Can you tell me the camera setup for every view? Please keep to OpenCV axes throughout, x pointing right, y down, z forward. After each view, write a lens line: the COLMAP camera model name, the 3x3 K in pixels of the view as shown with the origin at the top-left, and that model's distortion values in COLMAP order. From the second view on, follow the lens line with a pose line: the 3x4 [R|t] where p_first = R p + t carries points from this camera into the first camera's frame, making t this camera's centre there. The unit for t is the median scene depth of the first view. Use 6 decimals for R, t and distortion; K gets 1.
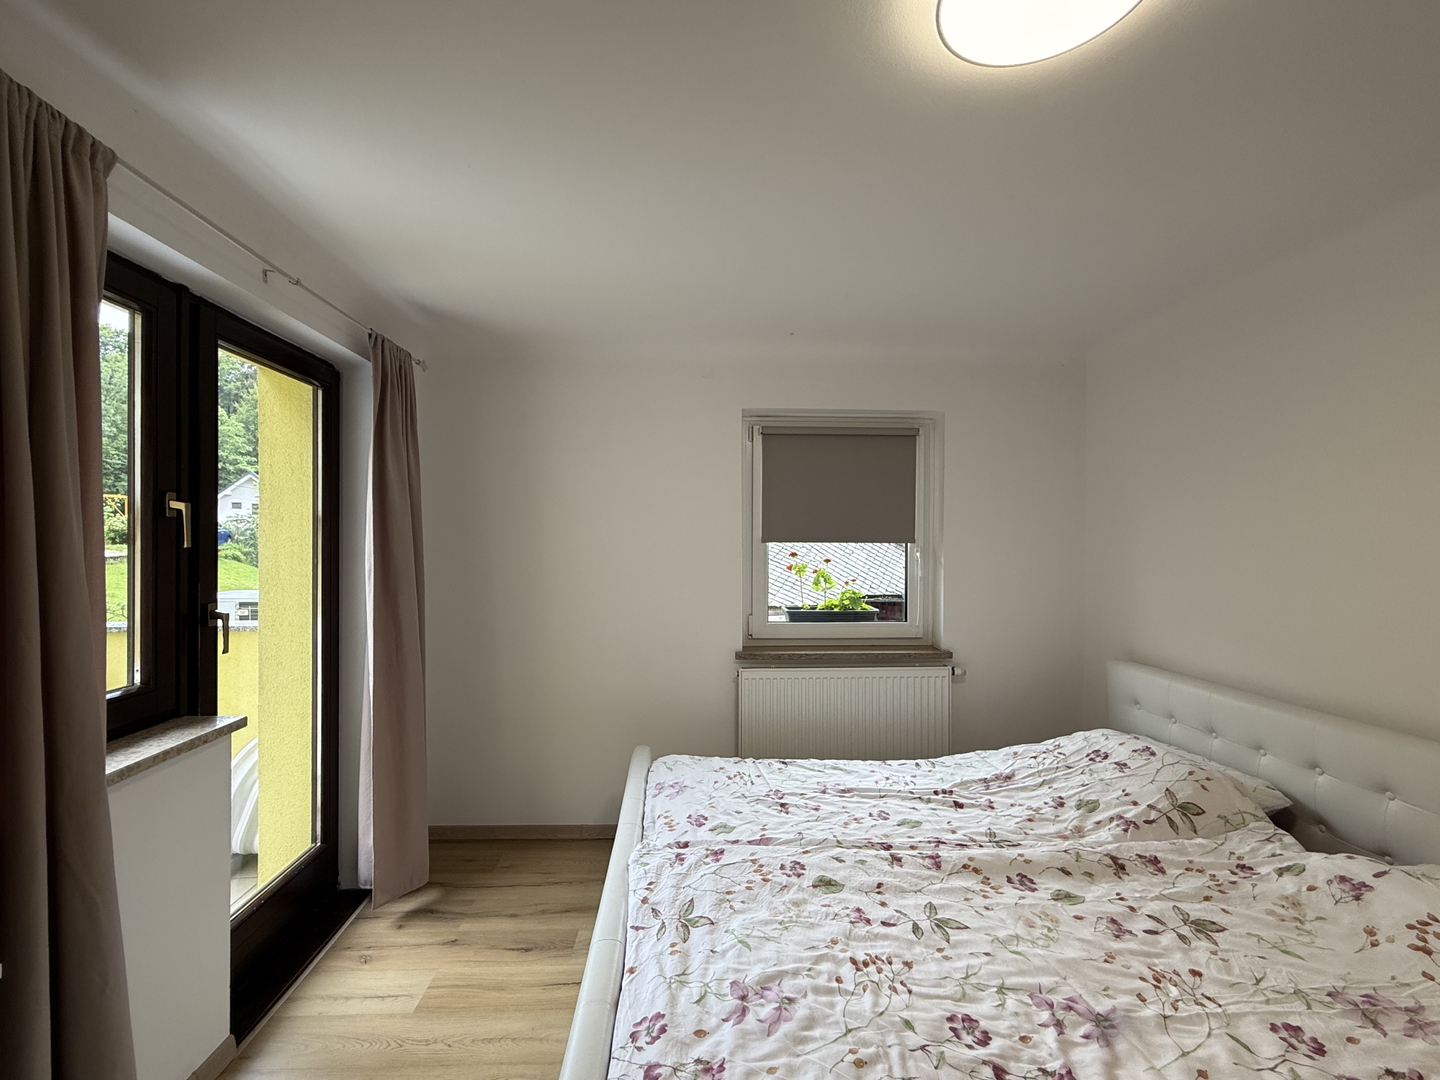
lens RADIAL K [[624.8, 0, 719.6], [0, 624.8, 540.1], [0, 0, 1]] dist [-0.000493, -0.000202]
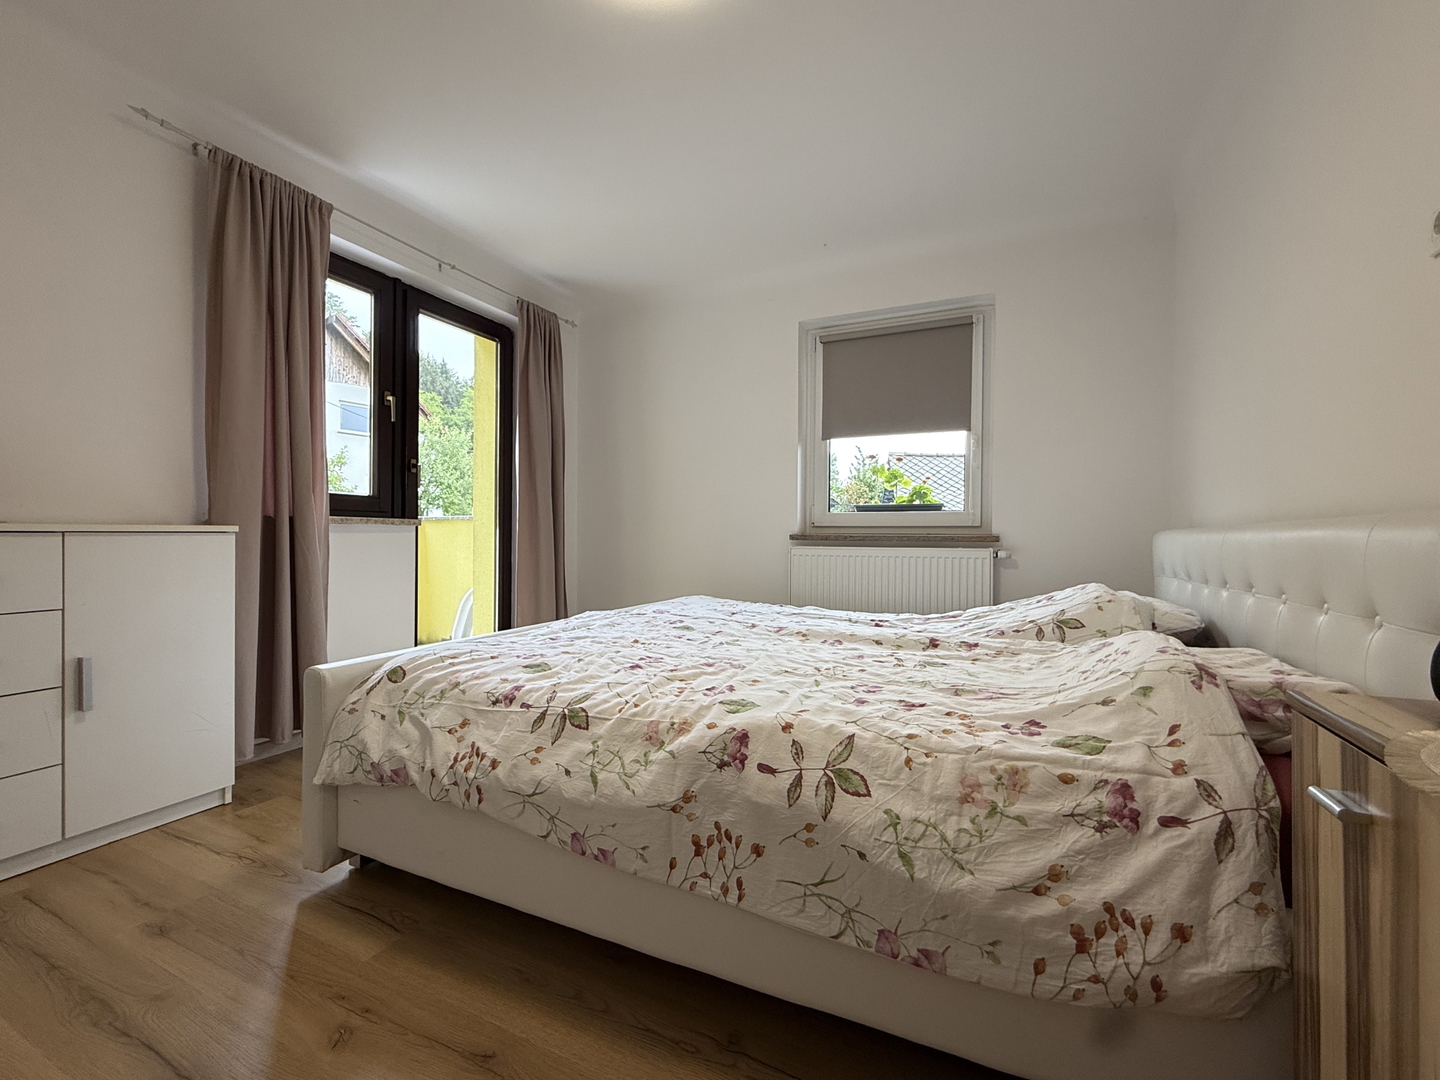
lens RADIAL K [[624.8, 0, 720.5], [0, 624.8, 536.3], [0, 0, 1]] dist [-0.000493, -0.000202]
pose [[0.882316, 0.005390, -0.470626, 0.540259], [-0.005688, 0.999984, 0.000788, 0.218827], [0.470623, 0.001982, 0.882332, -0.096374]]
